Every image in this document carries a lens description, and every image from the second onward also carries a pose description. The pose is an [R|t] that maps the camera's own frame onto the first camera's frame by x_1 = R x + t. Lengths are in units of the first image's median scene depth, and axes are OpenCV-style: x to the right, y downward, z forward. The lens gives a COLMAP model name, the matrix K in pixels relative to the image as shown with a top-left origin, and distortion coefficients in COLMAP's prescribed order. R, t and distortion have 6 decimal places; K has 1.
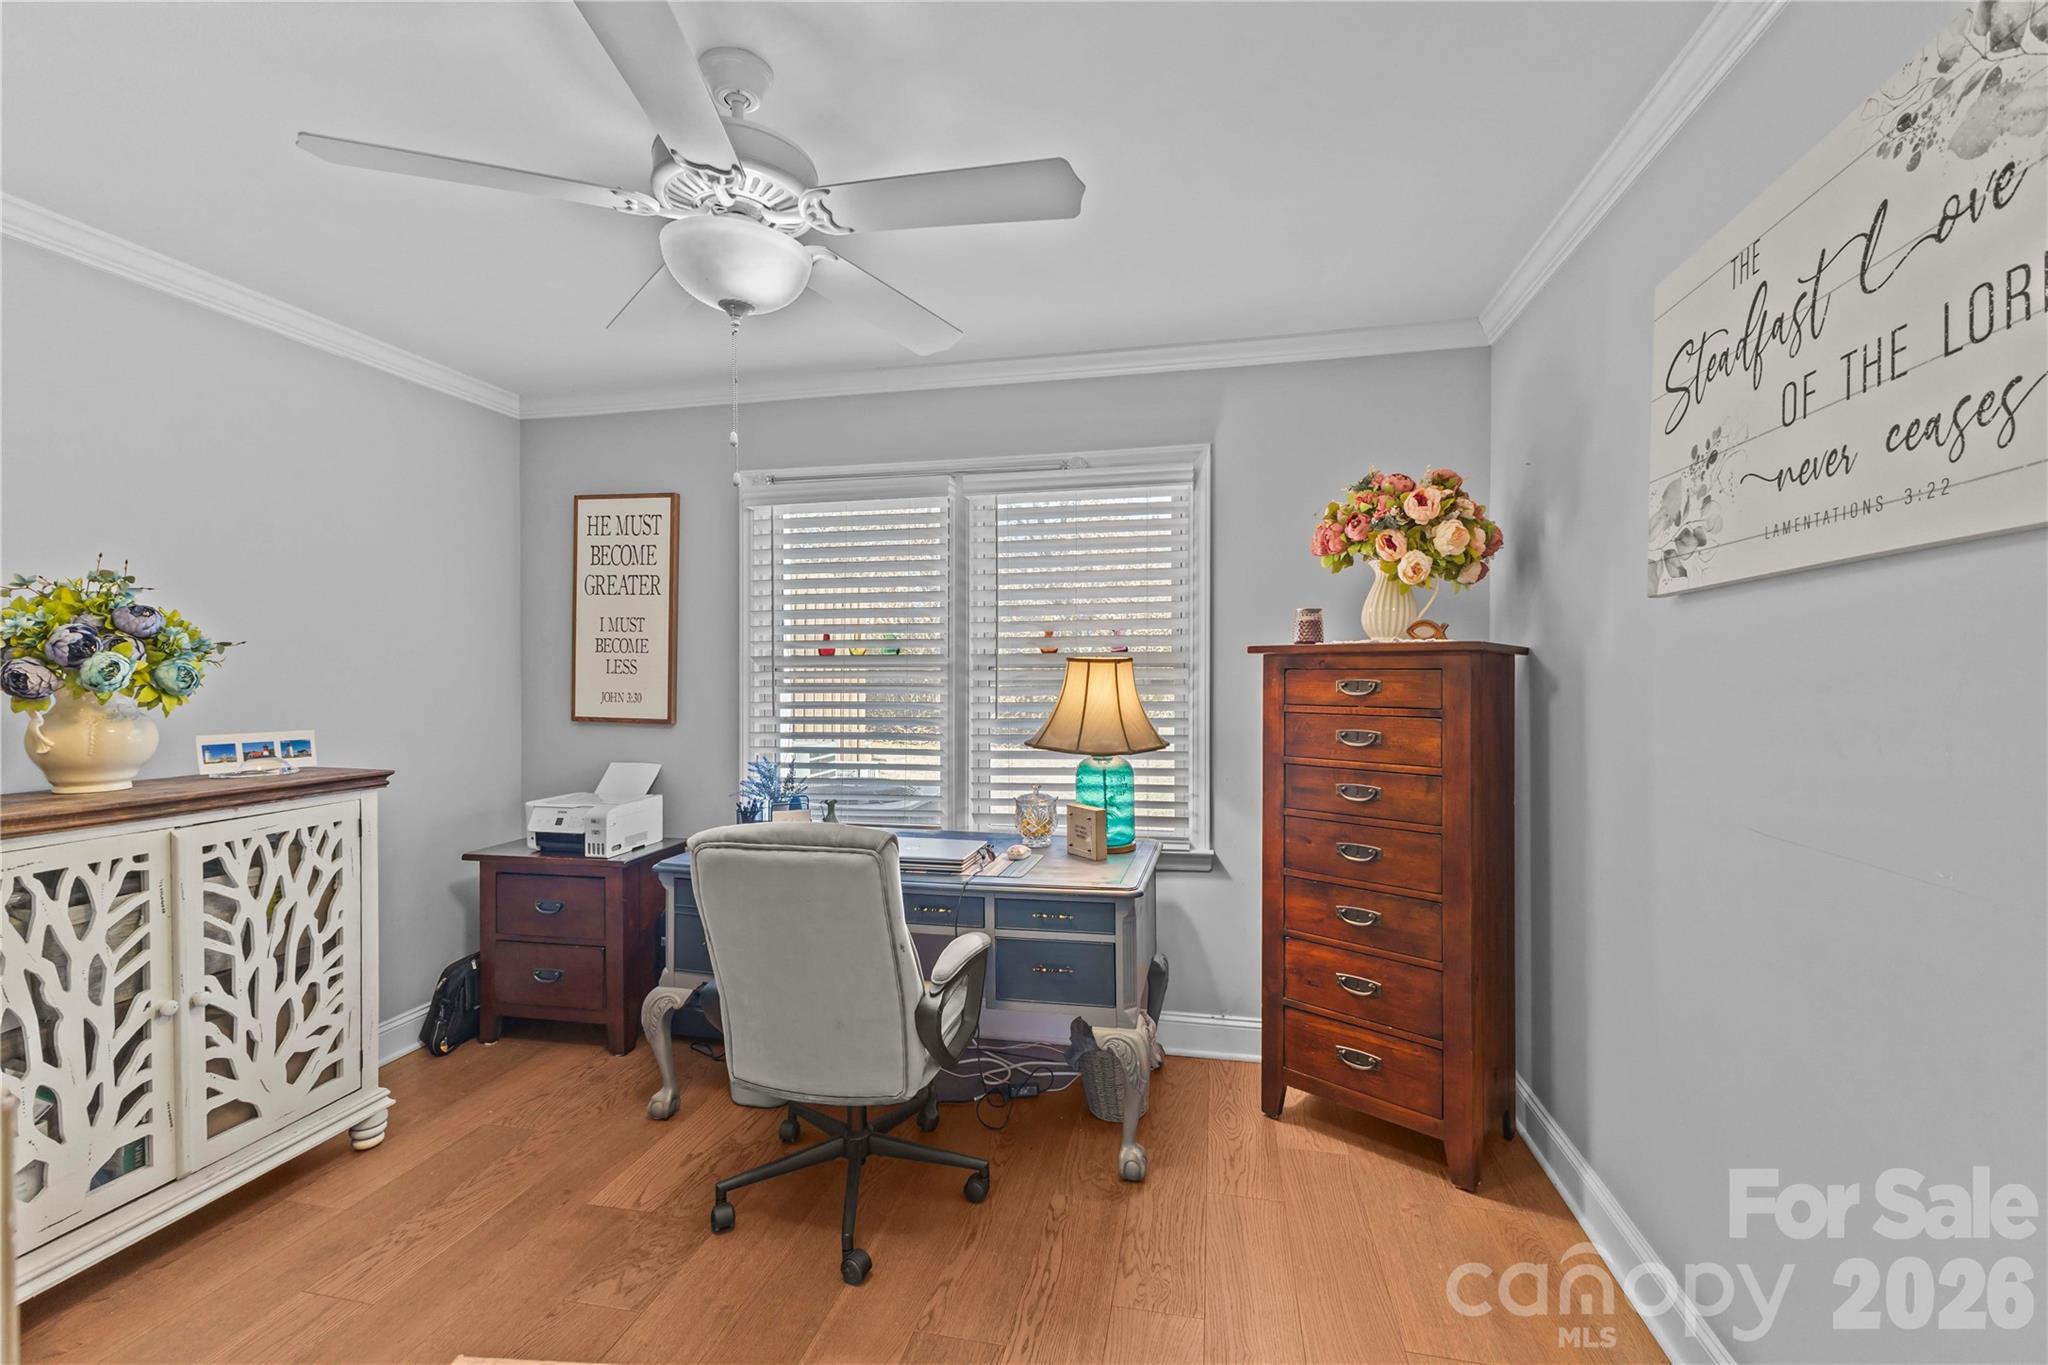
lens RADIAL K [[887.5, 0, 1024.2], [0, 887.5, 681.6], [0, 0, 1]] dist [0.012511, 0.000425]
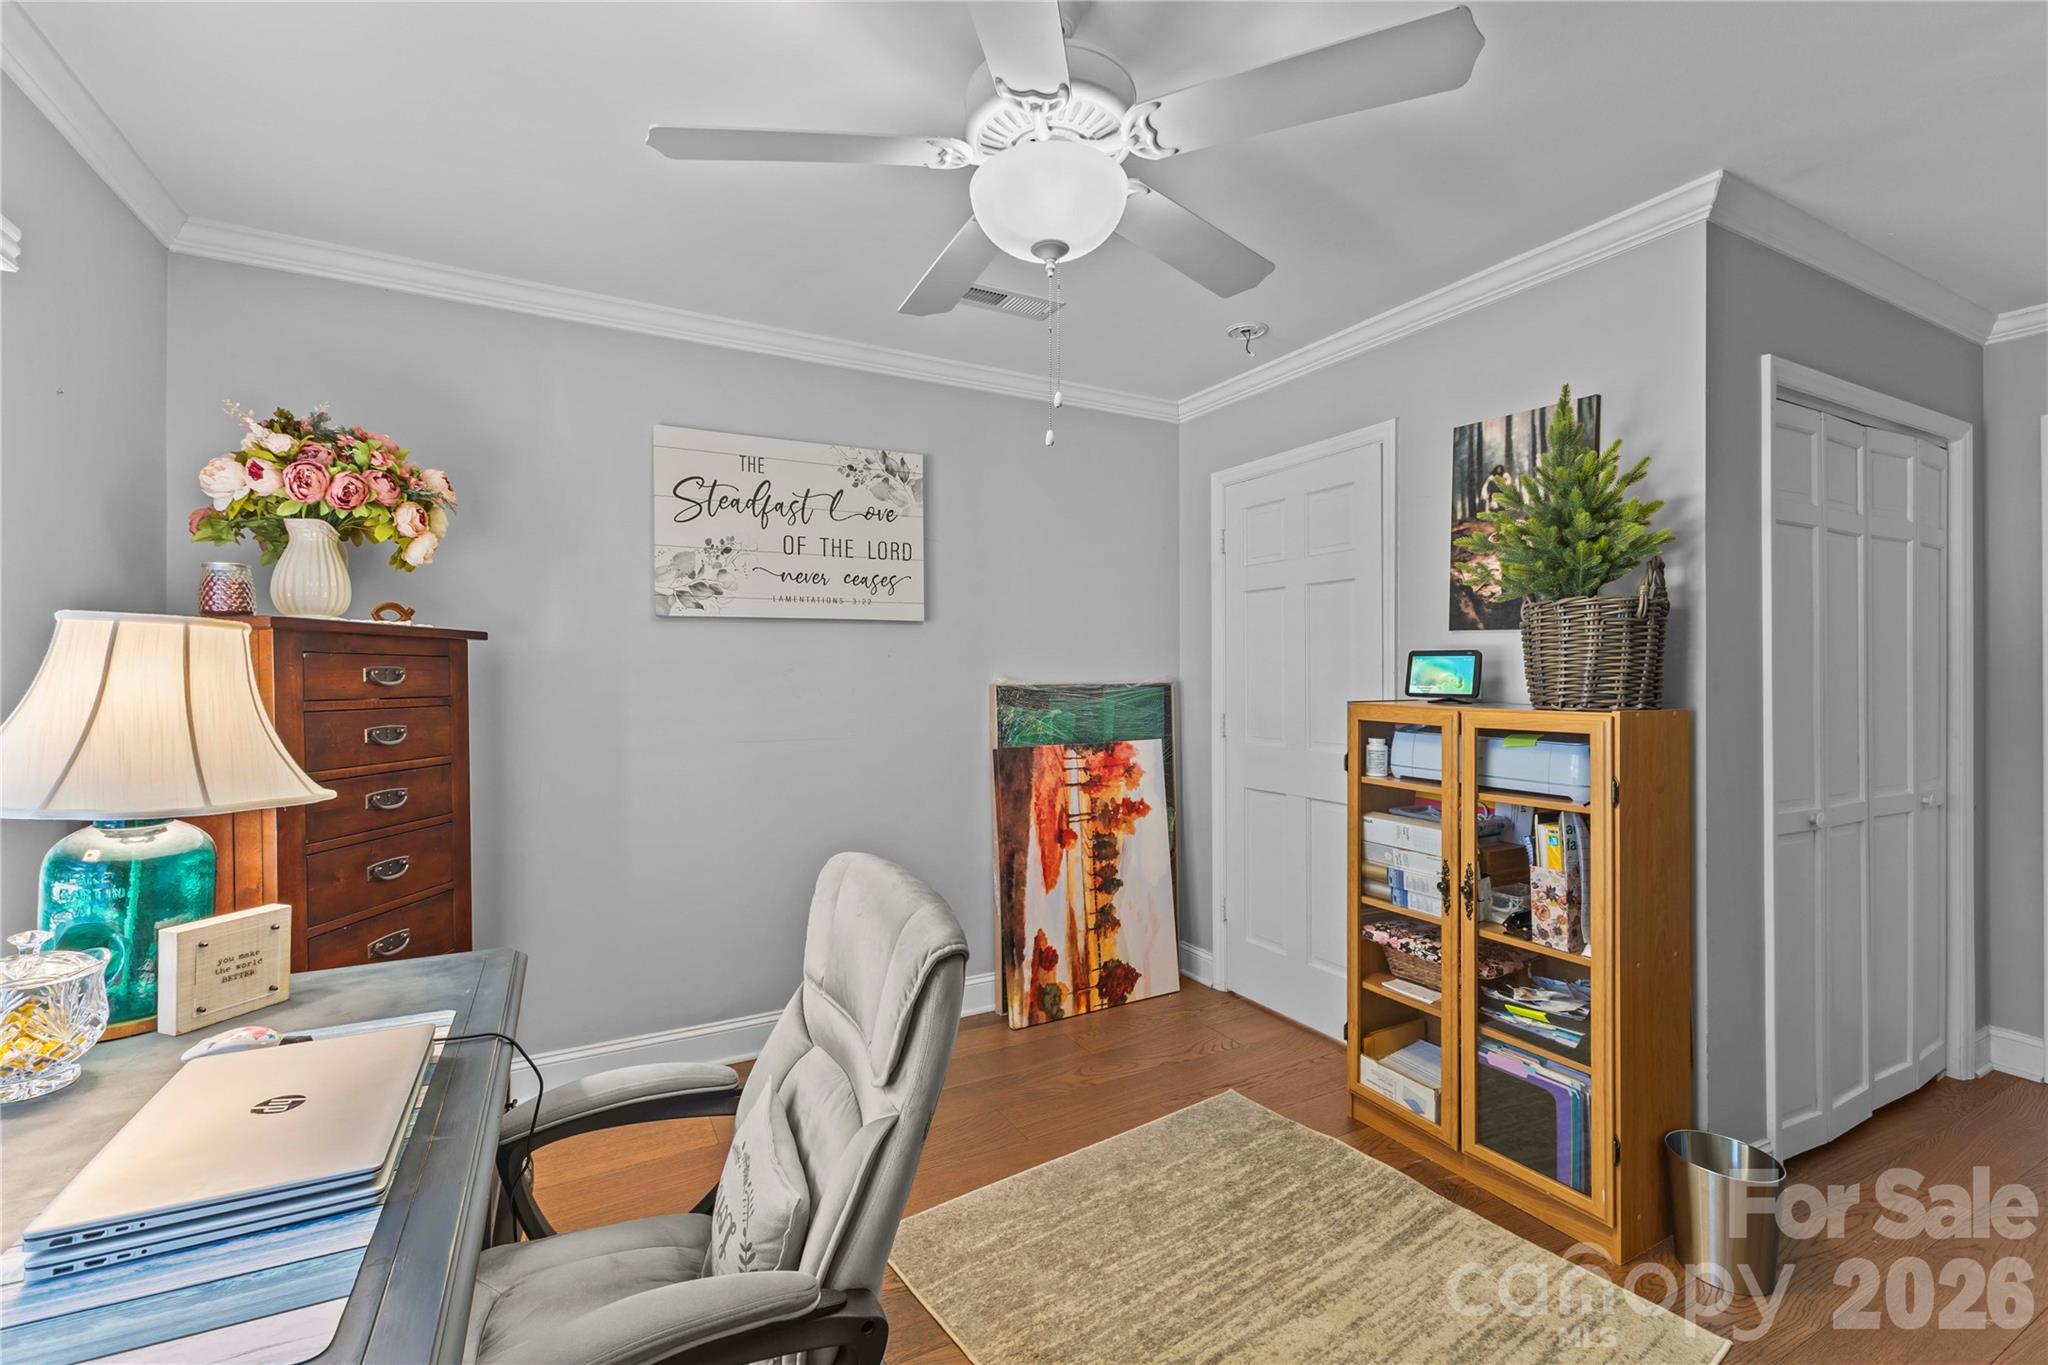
lens RADIAL K [[887.5, 0, 1021.8], [0, 887.5, 677.9], [0, 0, 1]] dist [0.012511, 0.000425]
pose [[-0.645110, 0.000163, 0.764090, -1.006953], [0.008022, 0.999946, 0.006560, 0.012529], [-0.764048, 0.010361, -0.645076, 1.632701]]
